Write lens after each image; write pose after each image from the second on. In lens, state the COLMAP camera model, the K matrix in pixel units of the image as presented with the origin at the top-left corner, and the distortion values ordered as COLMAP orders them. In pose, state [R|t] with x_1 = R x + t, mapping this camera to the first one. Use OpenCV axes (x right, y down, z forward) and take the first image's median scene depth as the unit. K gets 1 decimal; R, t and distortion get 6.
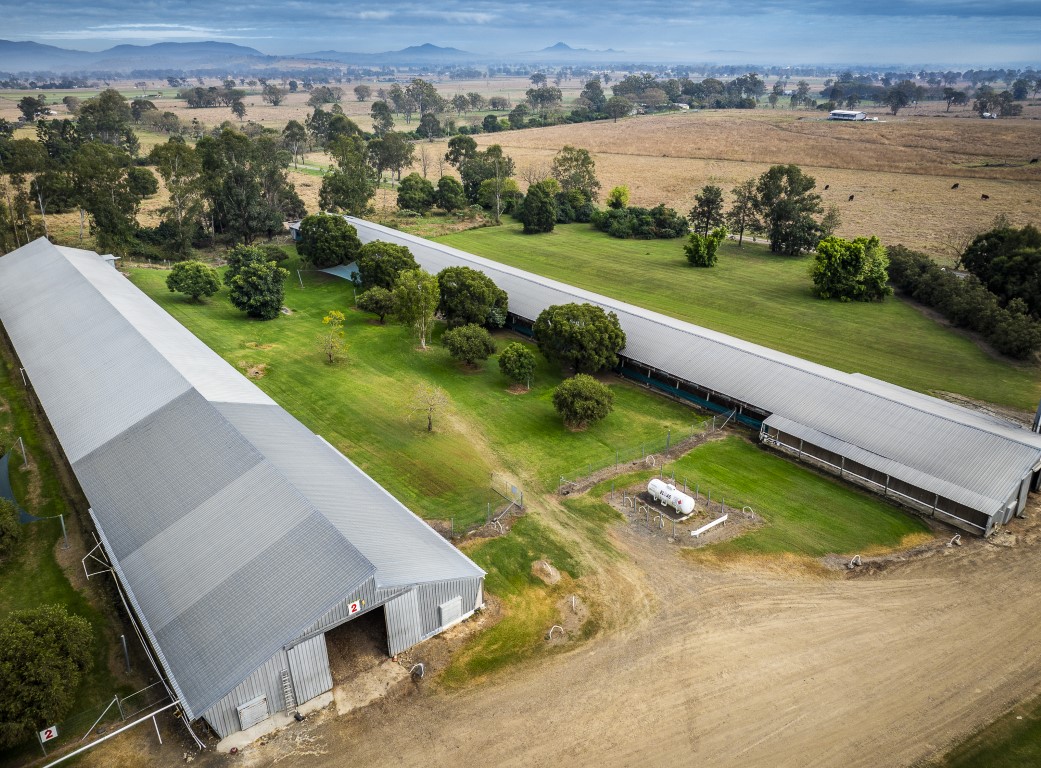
lens RADIAL K [[739.9, 0, 520.5], [0, 739.9, 384.0], [0, 0, 1]] dist [-0.024526, -0.005279]
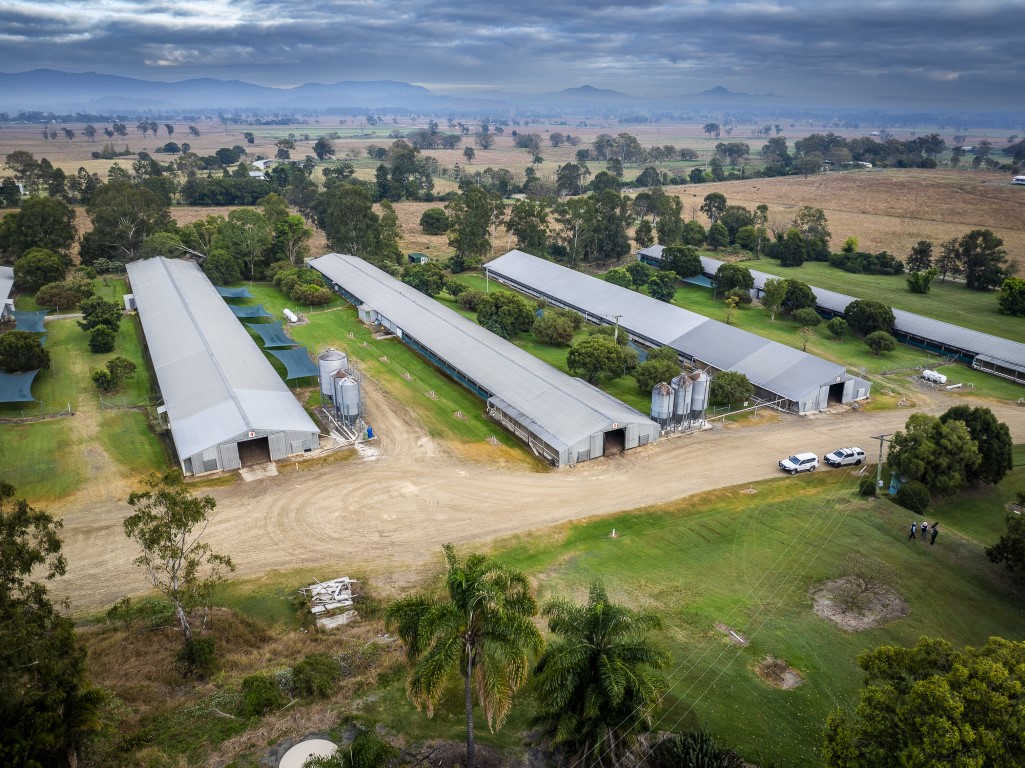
lens RADIAL K [[764.3, 0, 512.5], [0, 764.3, 384.0], [0, 0, 1]] dist [-0.059936, 0.043712]
pose [[0.981466, 0.079976, -0.174150, -0.242381], [-0.089216, 0.994955, -0.045879, 0.143891], [0.169602, 0.060565, 0.983650, -0.546718]]
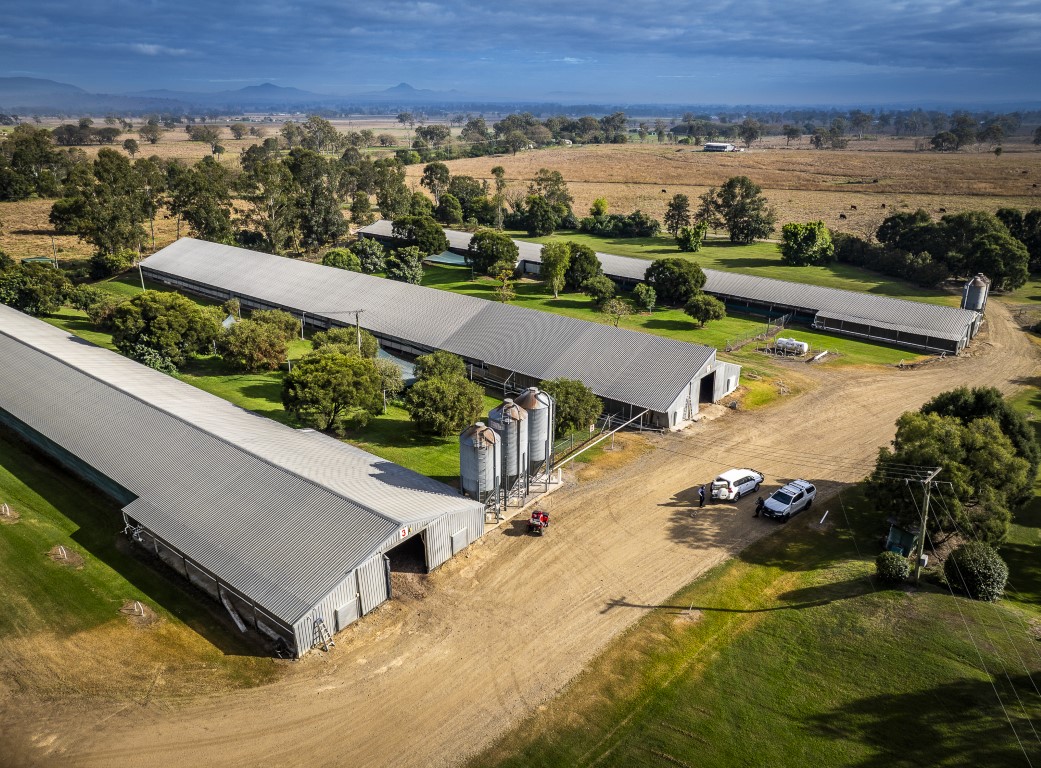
lens RADIAL K [[758.5, 0, 520.5], [0, 758.5, 384.0], [0, 0, 1]] dist [-0.032550, 0.000100]
pose [[0.979513, -0.061997, 0.191601, -0.274612], [0.072482, 0.996204, -0.048203, 0.101295], [-0.187886, 0.061103, 0.980288, -0.218000]]
